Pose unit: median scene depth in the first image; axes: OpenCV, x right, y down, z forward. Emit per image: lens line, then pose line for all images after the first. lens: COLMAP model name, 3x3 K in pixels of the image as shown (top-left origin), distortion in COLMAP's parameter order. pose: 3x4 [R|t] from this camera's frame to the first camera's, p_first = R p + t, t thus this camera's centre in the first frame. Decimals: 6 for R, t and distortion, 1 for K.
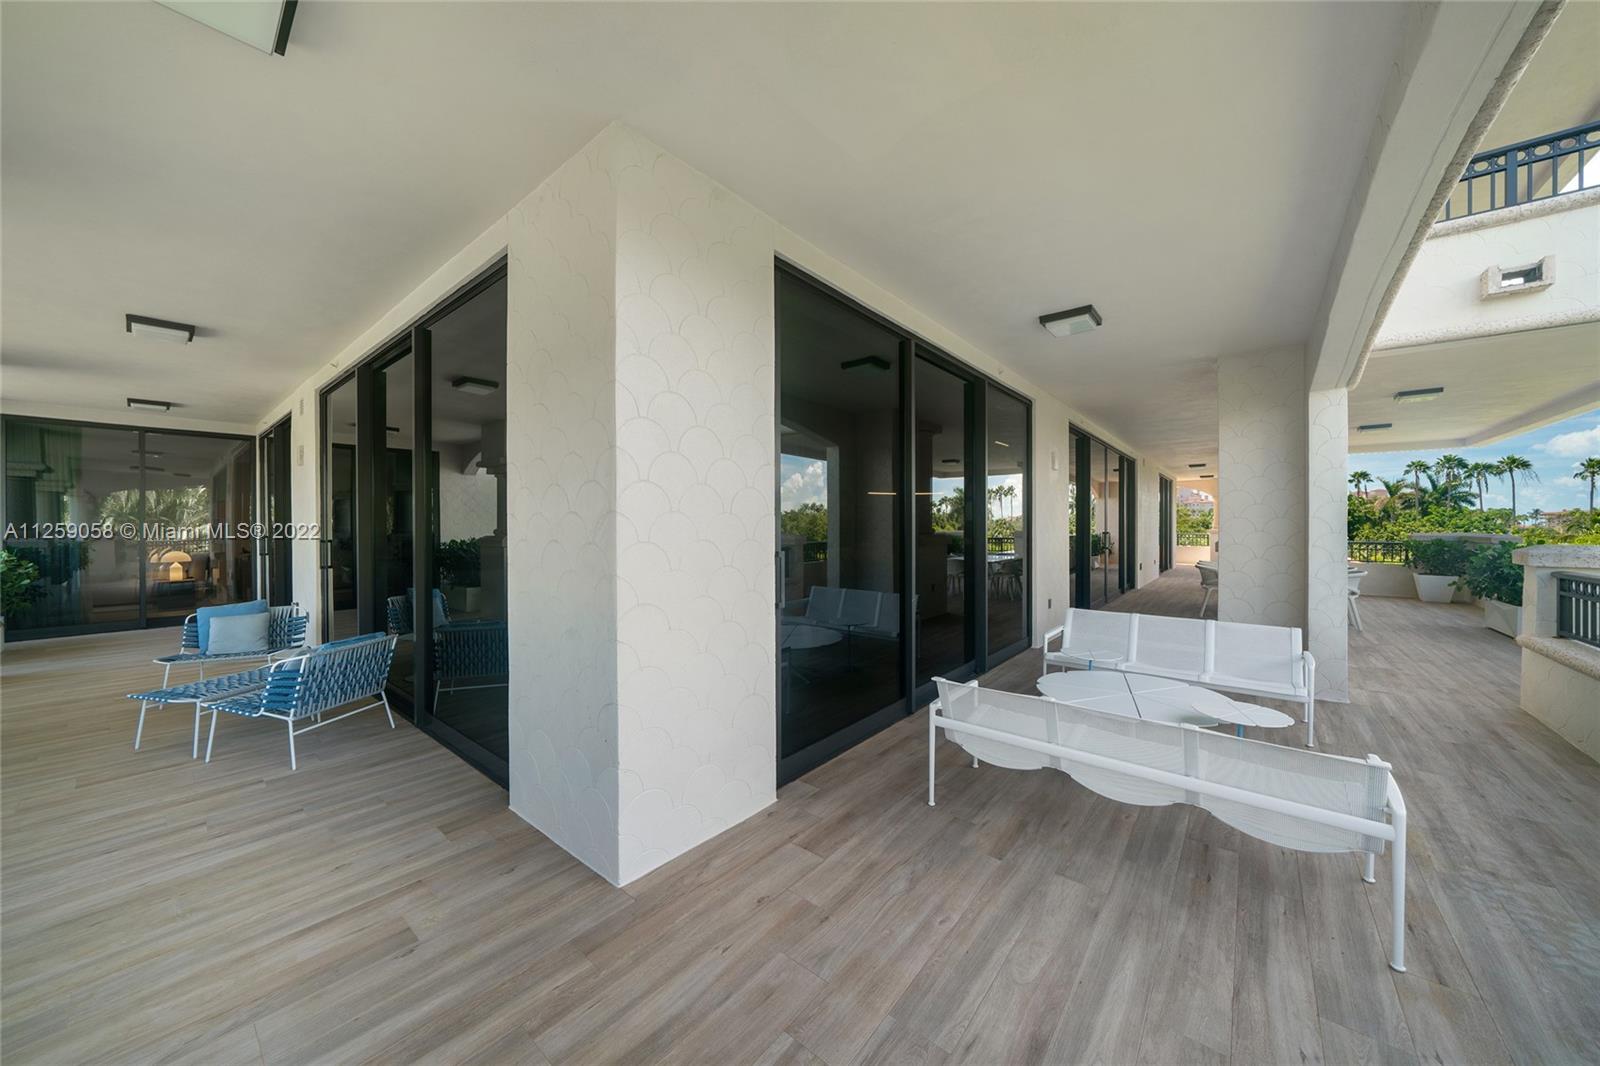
lens RADIAL K [[559.3, 0, 800.0], [0, 559.3, 533.0], [0, 0, 1]] dist [-0.000007, -0.000088]
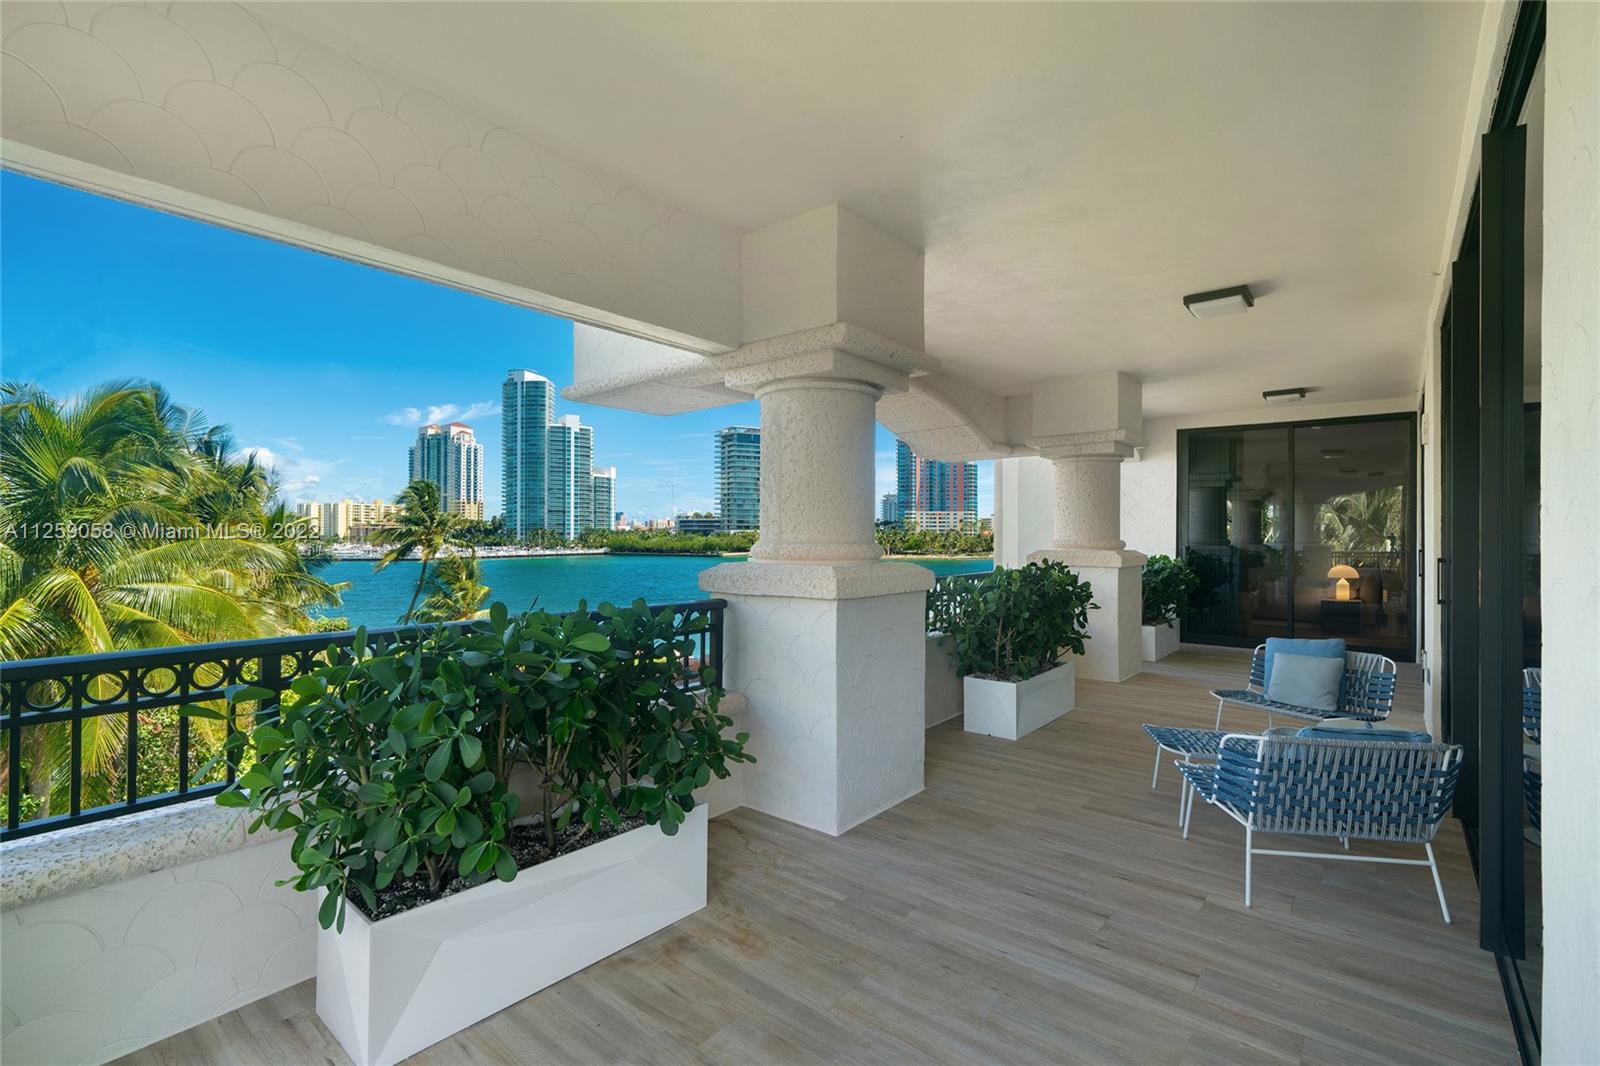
lens RADIAL K [[721.5, 0, 791.1], [0, 721.5, 525.7], [0, 0, 1]] dist [-0.000037, -0.000060]
pose [[-0.024730, -0.007762, -0.999664, -0.042156], [-0.019422, 0.999785, -0.007283, -0.005723], [0.999505, 0.019235, -0.024876, 0.475440]]
